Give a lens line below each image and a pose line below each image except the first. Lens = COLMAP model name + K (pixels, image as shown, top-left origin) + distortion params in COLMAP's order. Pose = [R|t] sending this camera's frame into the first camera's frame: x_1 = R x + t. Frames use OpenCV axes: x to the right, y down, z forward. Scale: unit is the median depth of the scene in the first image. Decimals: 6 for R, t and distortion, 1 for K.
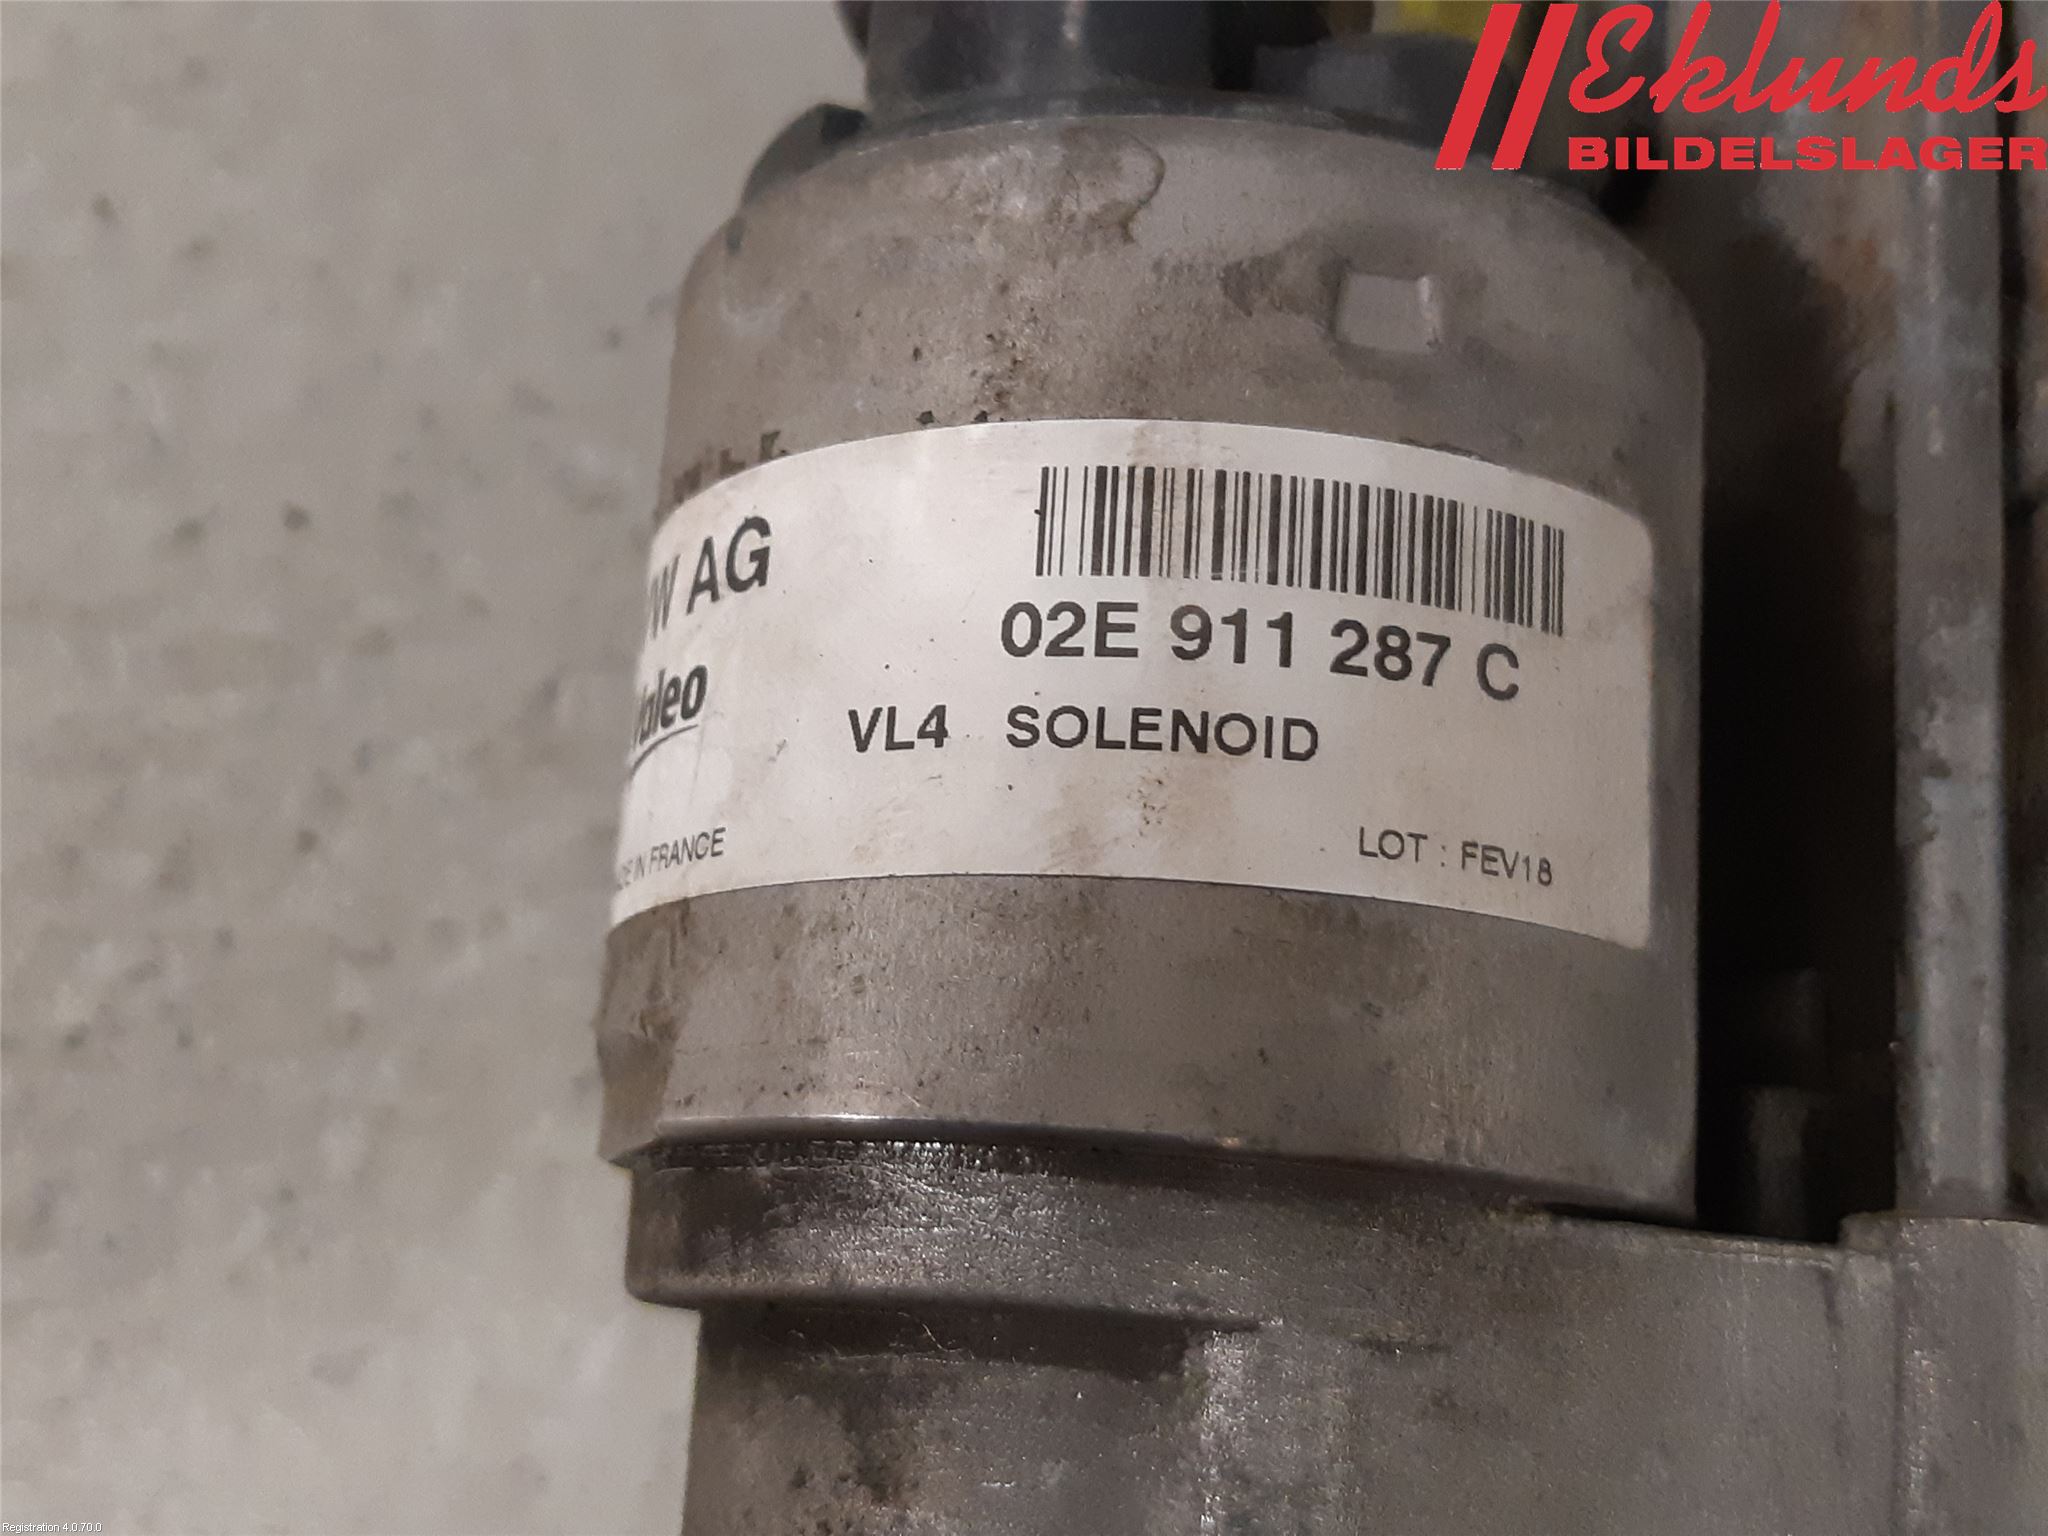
lens RADIAL K [[2561.0, 0, 1030.2], [0, 2561.0, 715.8], [0, 0, 1]] dist [0.202951, -0.928666]
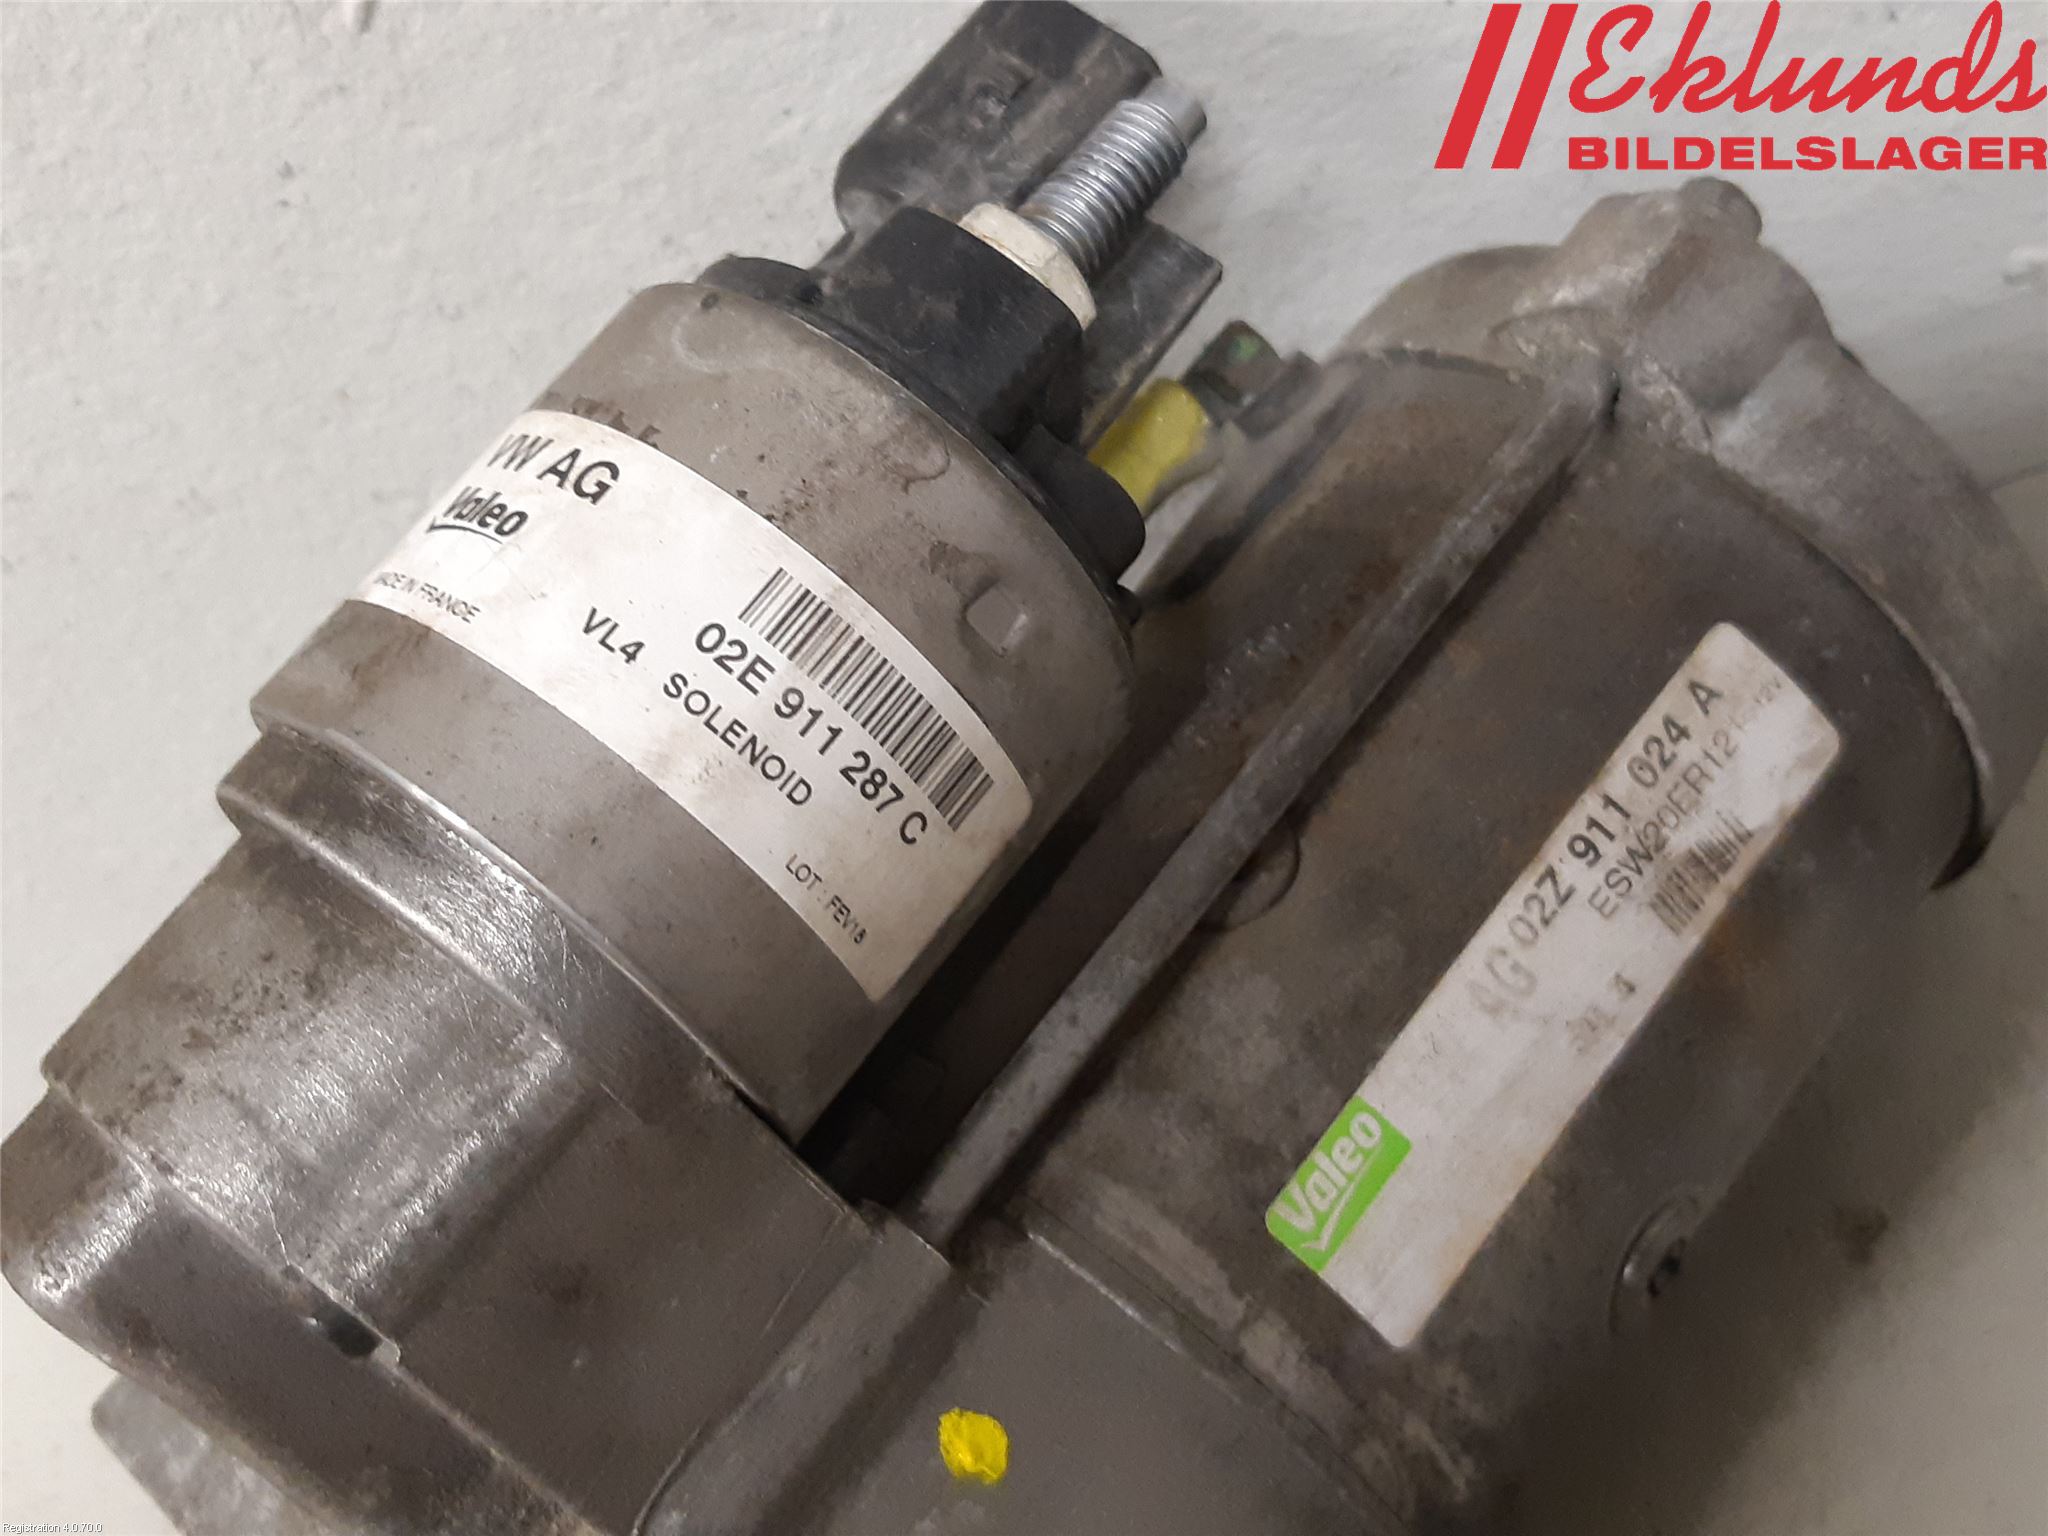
lens RADIAL K [[2561.0, 0, 1030.2], [0, 2561.0, 715.8], [0, 0, 1]] dist [0.202951, -0.928666]
pose [[0.753972, 0.612061, 0.238552, -0.212507], [-0.623299, 0.781227, -0.034409, -0.065669], [-0.207424, -0.122746, 0.970520, -0.661436]]
